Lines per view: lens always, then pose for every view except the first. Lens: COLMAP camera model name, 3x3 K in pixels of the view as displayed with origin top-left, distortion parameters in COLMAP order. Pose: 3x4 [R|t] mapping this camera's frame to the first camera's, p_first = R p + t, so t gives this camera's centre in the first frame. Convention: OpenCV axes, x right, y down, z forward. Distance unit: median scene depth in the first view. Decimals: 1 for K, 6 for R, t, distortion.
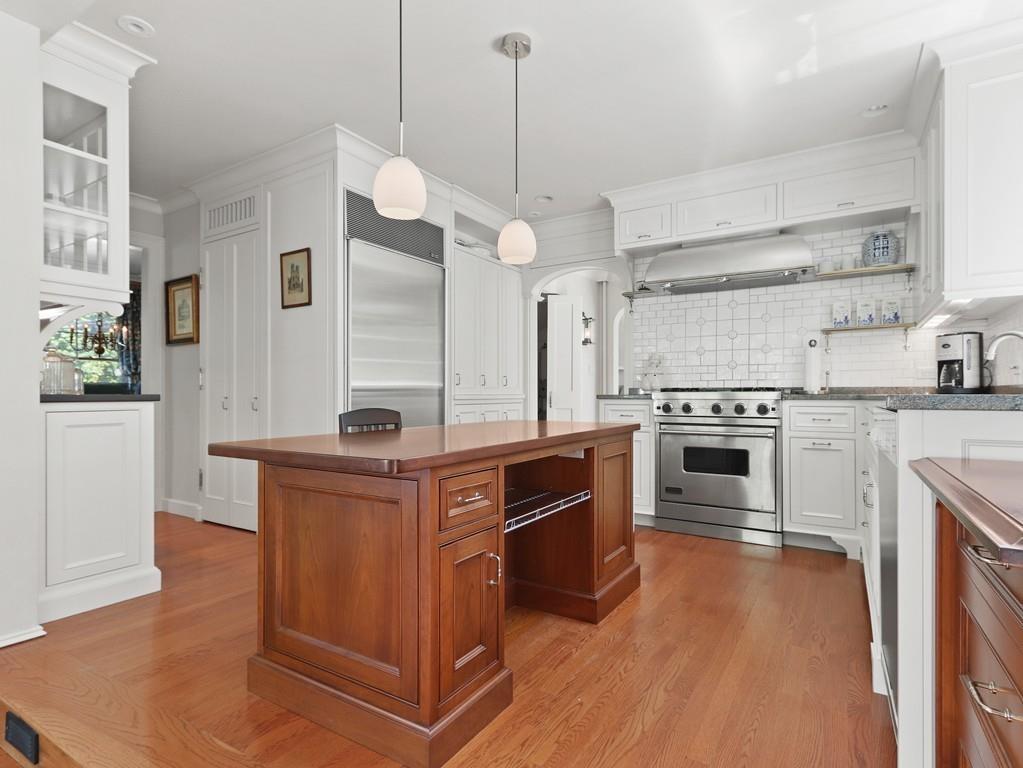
lens RADIAL K [[524.8, 0, 511.5], [0, 524.8, 384.0], [0, 0, 1]] dist [0.025552, -0.000349]
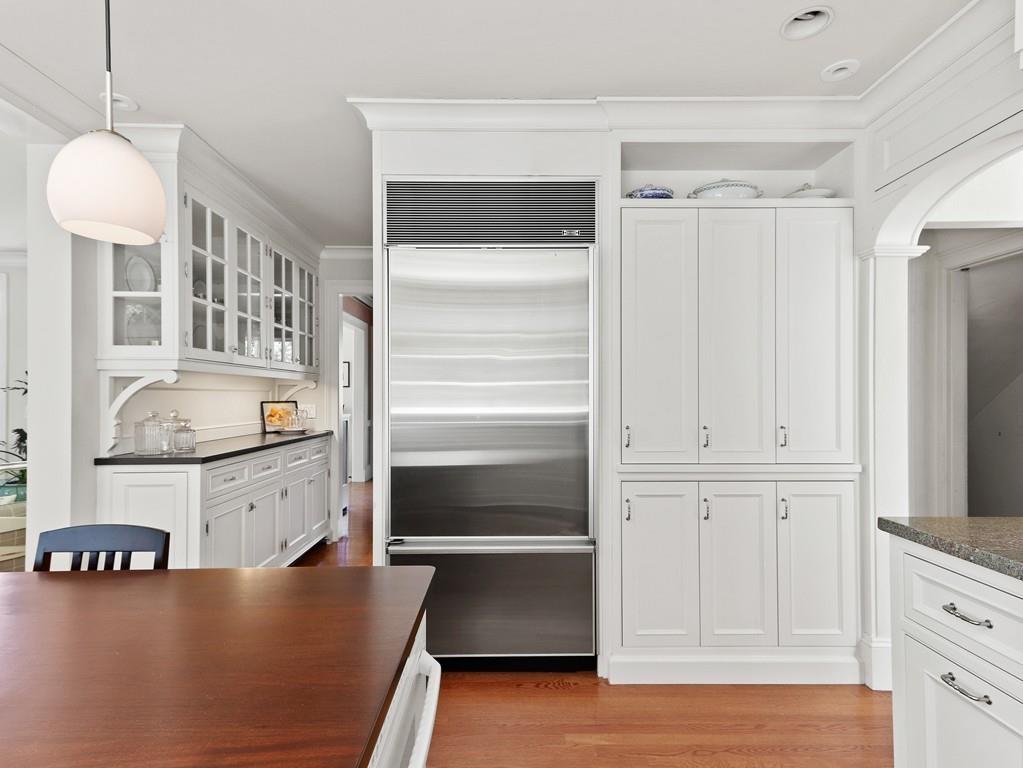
lens RADIAL K [[524.8, 0, 511.5], [0, 524.8, 384.0], [0, 0, 1]] dist [0.025552, -0.000349]
pose [[0.545964, -0.016093, -0.837654, 0.315015], [0.014051, 0.999851, -0.010051, -0.063782], [0.837691, -0.006282, 0.546109, 0.599882]]
